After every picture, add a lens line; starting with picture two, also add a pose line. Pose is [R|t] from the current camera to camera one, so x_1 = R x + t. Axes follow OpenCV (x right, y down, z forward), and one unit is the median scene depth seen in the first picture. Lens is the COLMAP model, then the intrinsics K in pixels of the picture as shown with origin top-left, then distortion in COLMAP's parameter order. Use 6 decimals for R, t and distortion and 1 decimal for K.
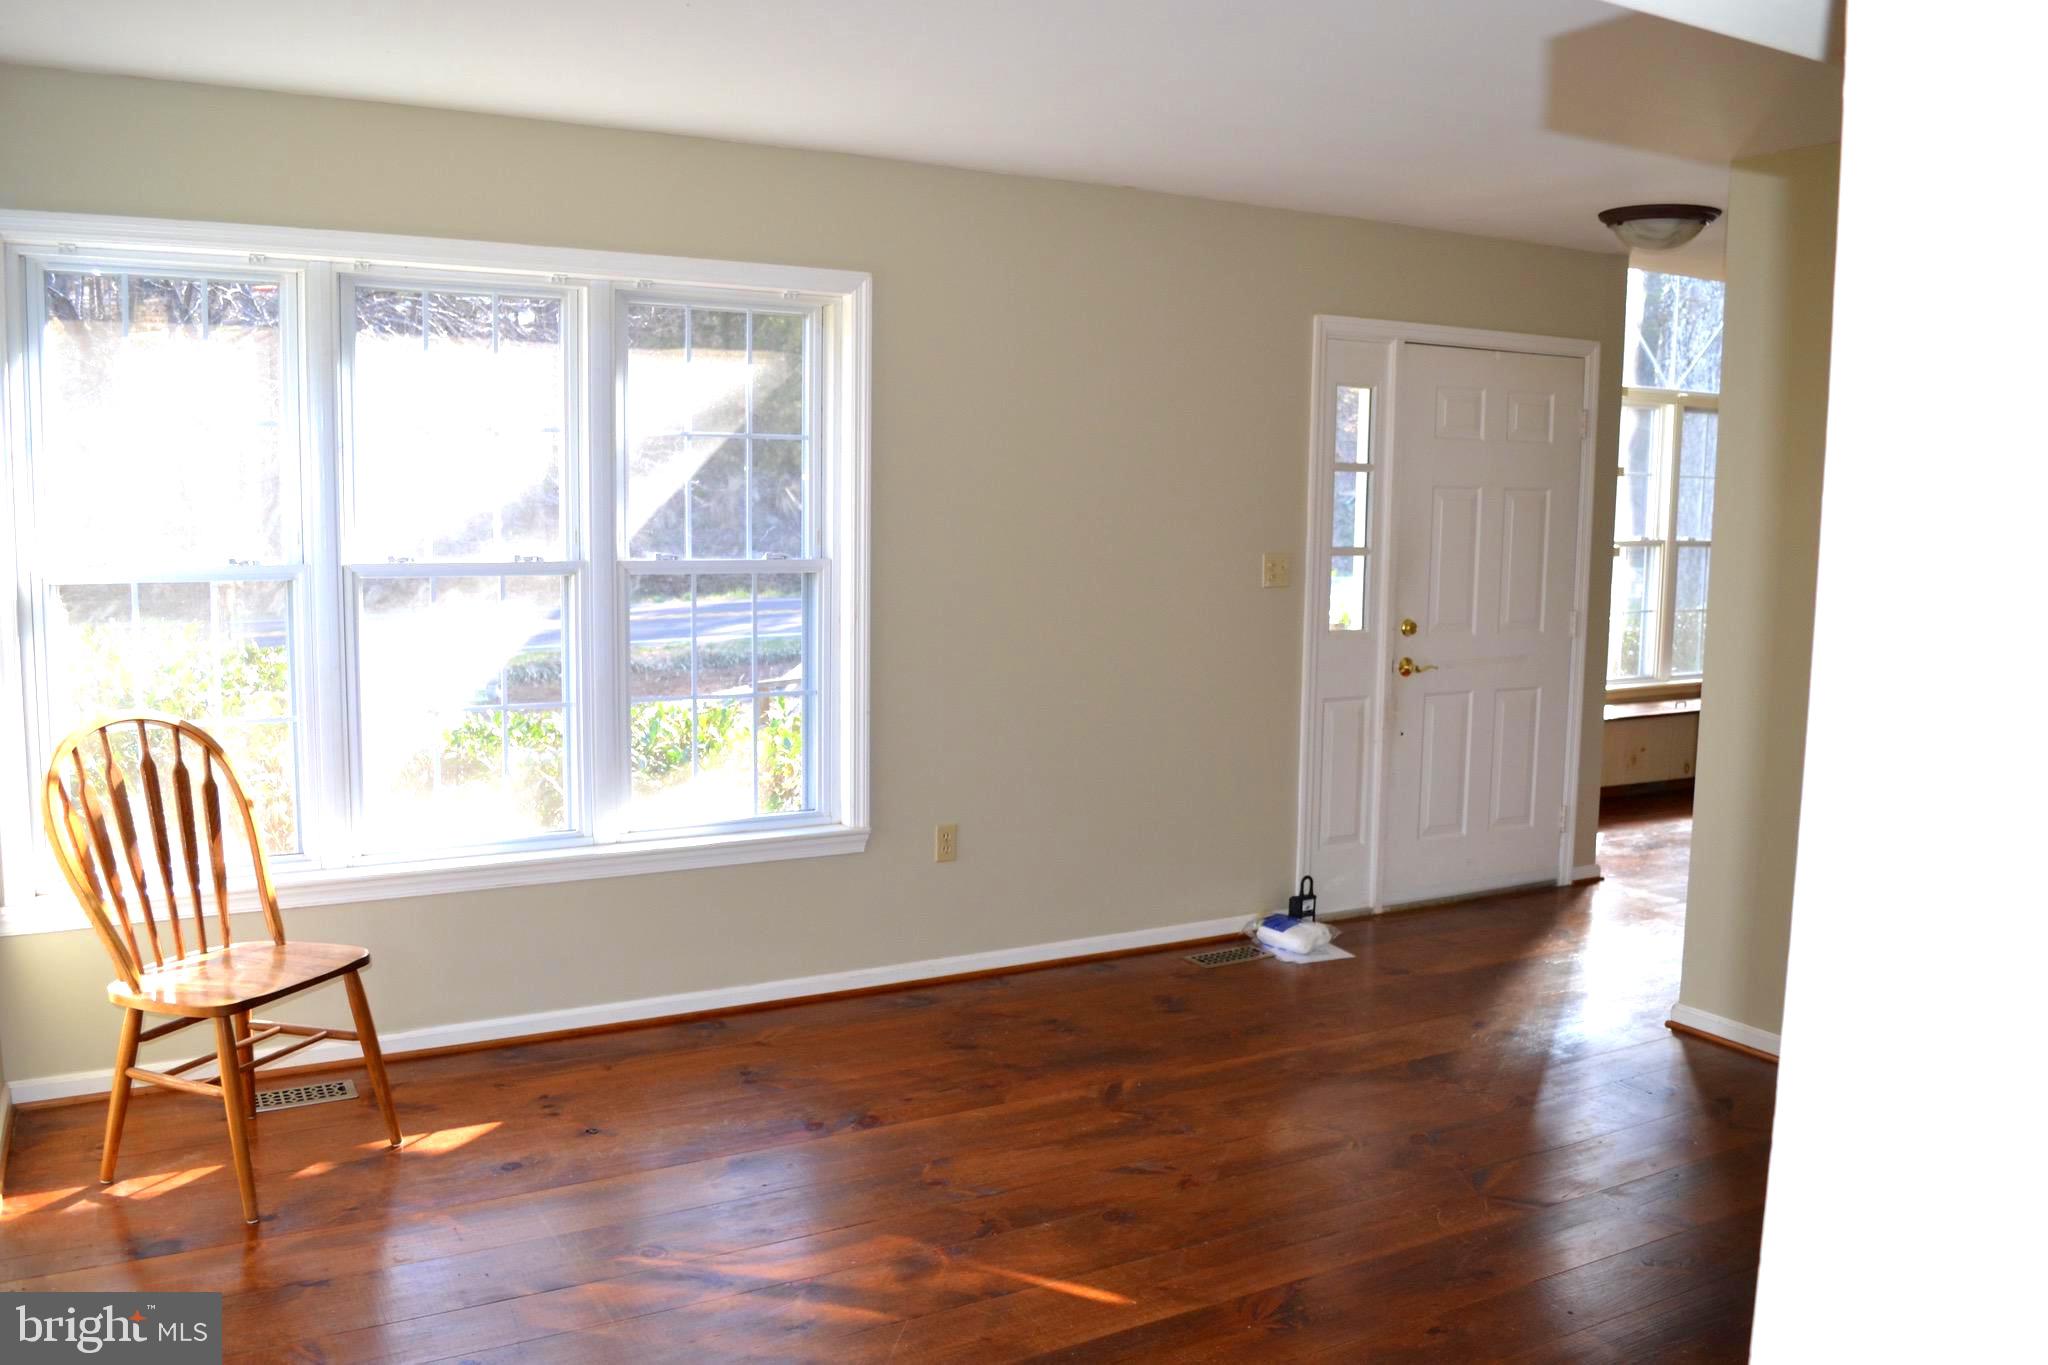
lens RADIAL K [[1623.1, 0, 1024.6], [0, 1623.1, 681.6], [0, 0, 1]] dist [-0.091075, 0.017542]
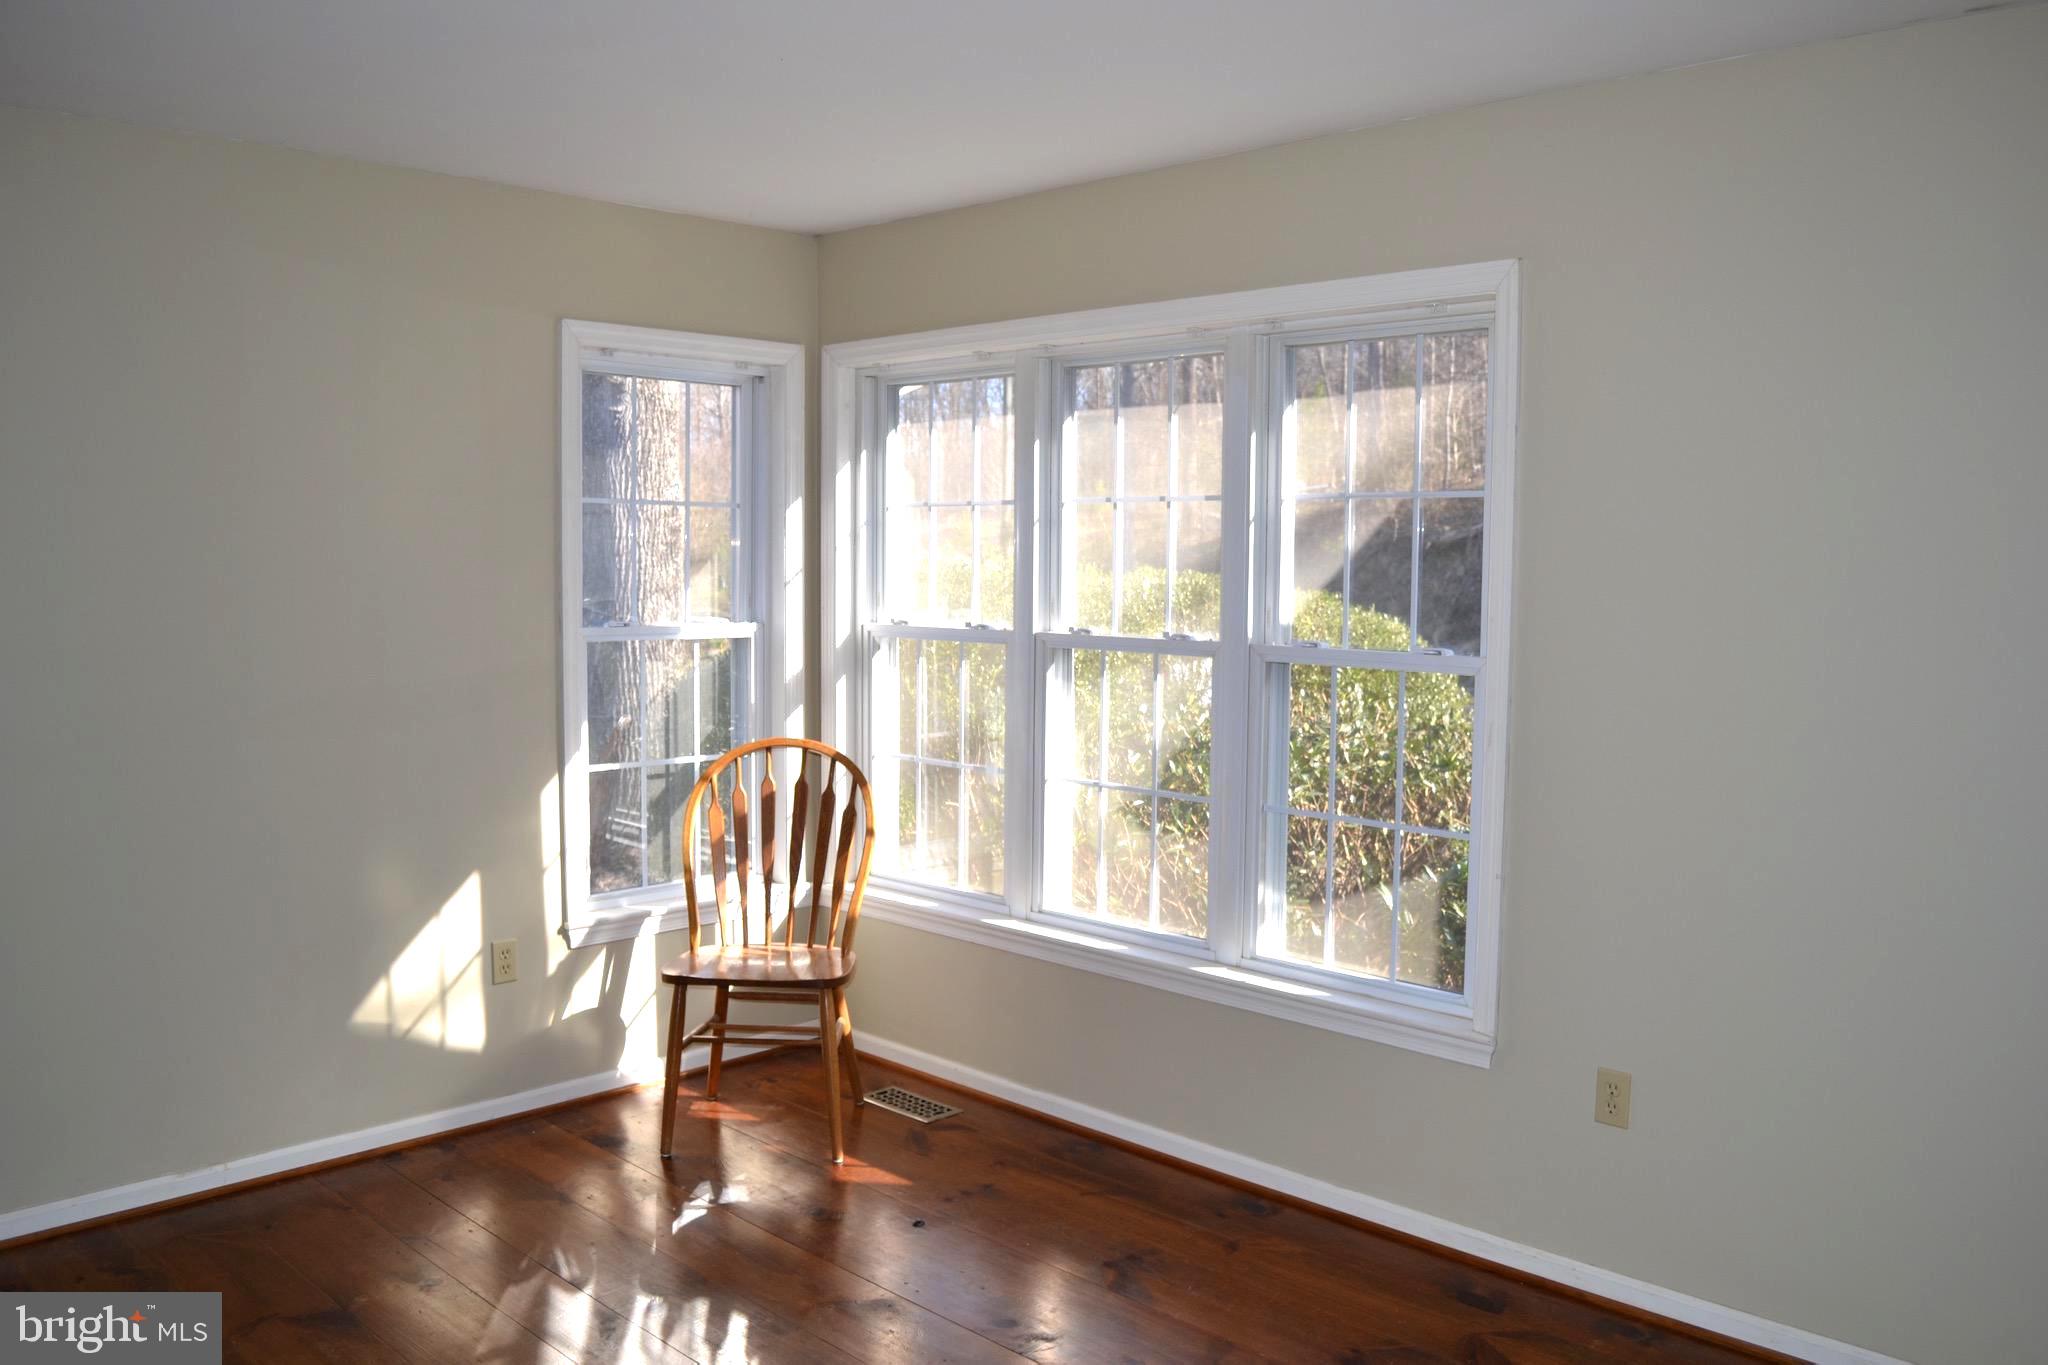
lens RADIAL K [[1623.1, 0, 1025.2], [0, 1623.1, 693.8], [0, 0, 1]] dist [-0.091075, 0.017542]
pose [[0.278632, 0.065309, -0.958175, 0.583948], [-0.118787, 0.992368, 0.033097, -0.065713], [0.953023, 0.104597, 0.284264, 0.679504]]
